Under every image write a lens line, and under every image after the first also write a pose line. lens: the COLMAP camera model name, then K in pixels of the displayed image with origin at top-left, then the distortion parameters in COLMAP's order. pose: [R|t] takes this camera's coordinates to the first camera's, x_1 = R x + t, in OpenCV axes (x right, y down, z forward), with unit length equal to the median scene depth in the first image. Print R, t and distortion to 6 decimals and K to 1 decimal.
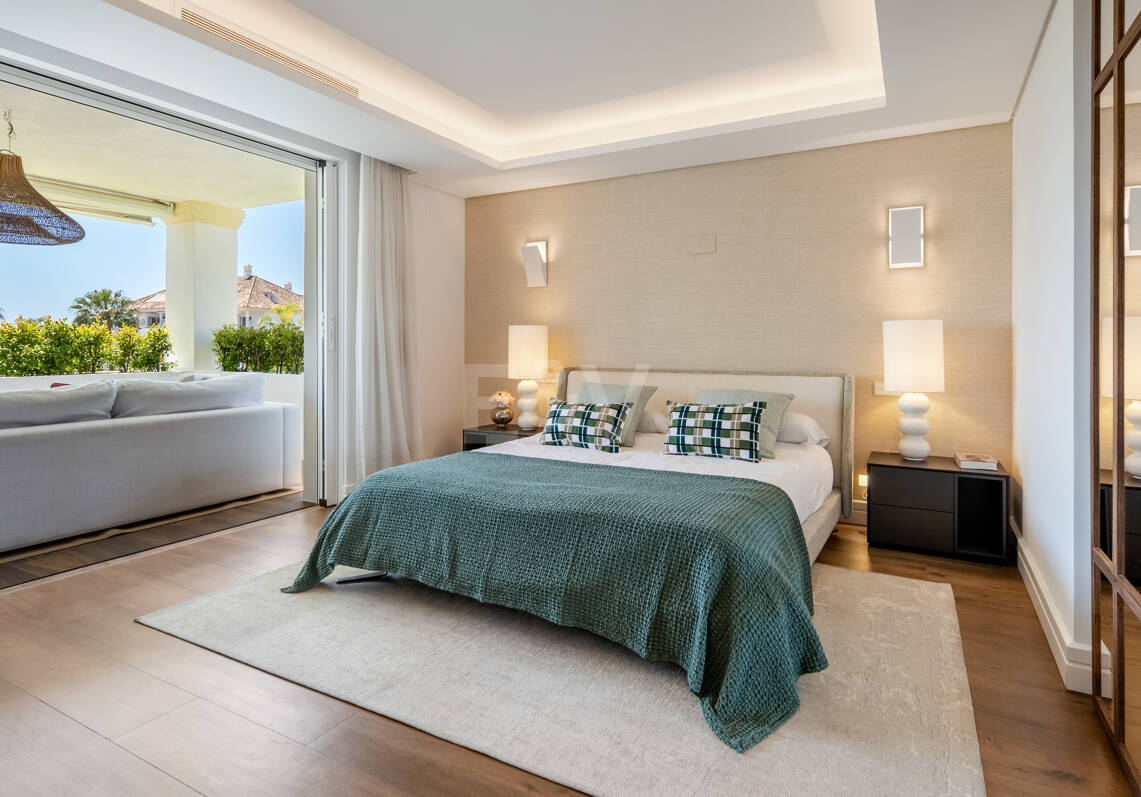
lens RADIAL K [[651.3, 0, 546.8], [0, 651.3, 345.0], [0, 0, 1]] dist [0.003102, 0.000246]
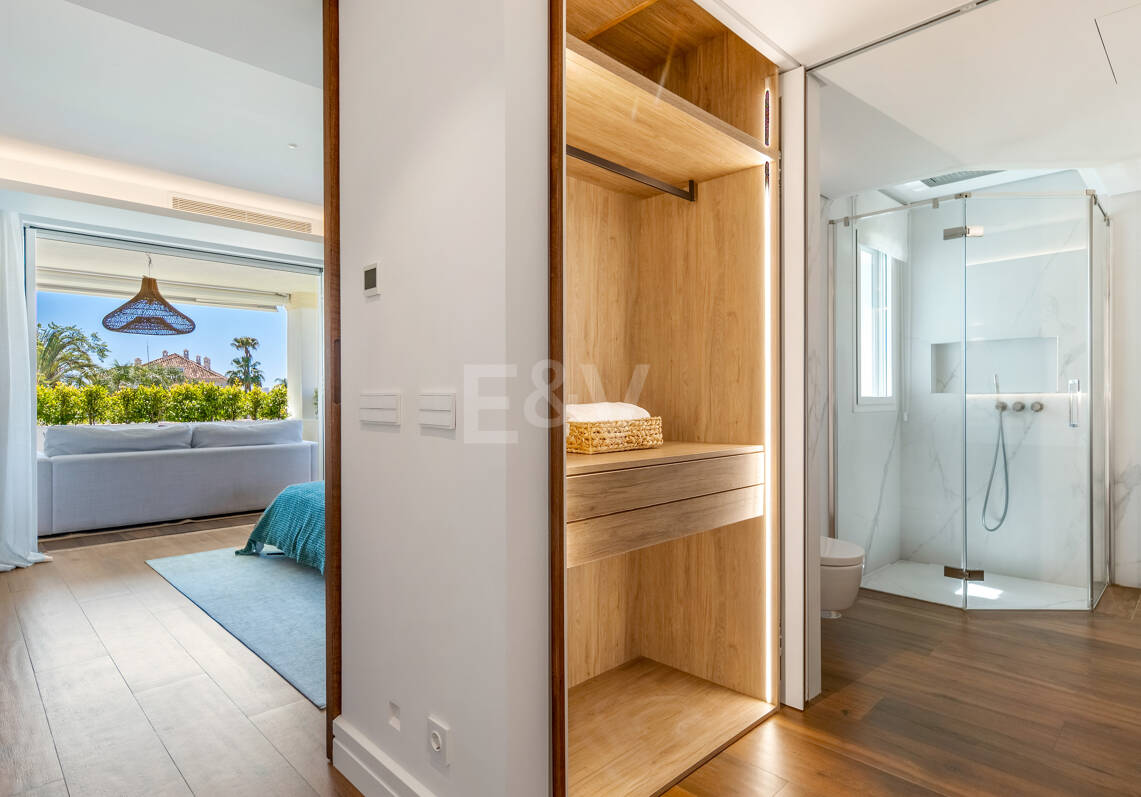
lens RADIAL K [[628.7, 0, 534.7], [0, 628.7, 400.6], [0, 0, 1]] dist [0.000427, -0.000033]
pose [[0.957475, -0.003423, -0.288497, 0.332689], [0.004159, 0.999989, 0.001937, 0.000244], [0.288487, -0.003055, 0.957479, -0.113191]]
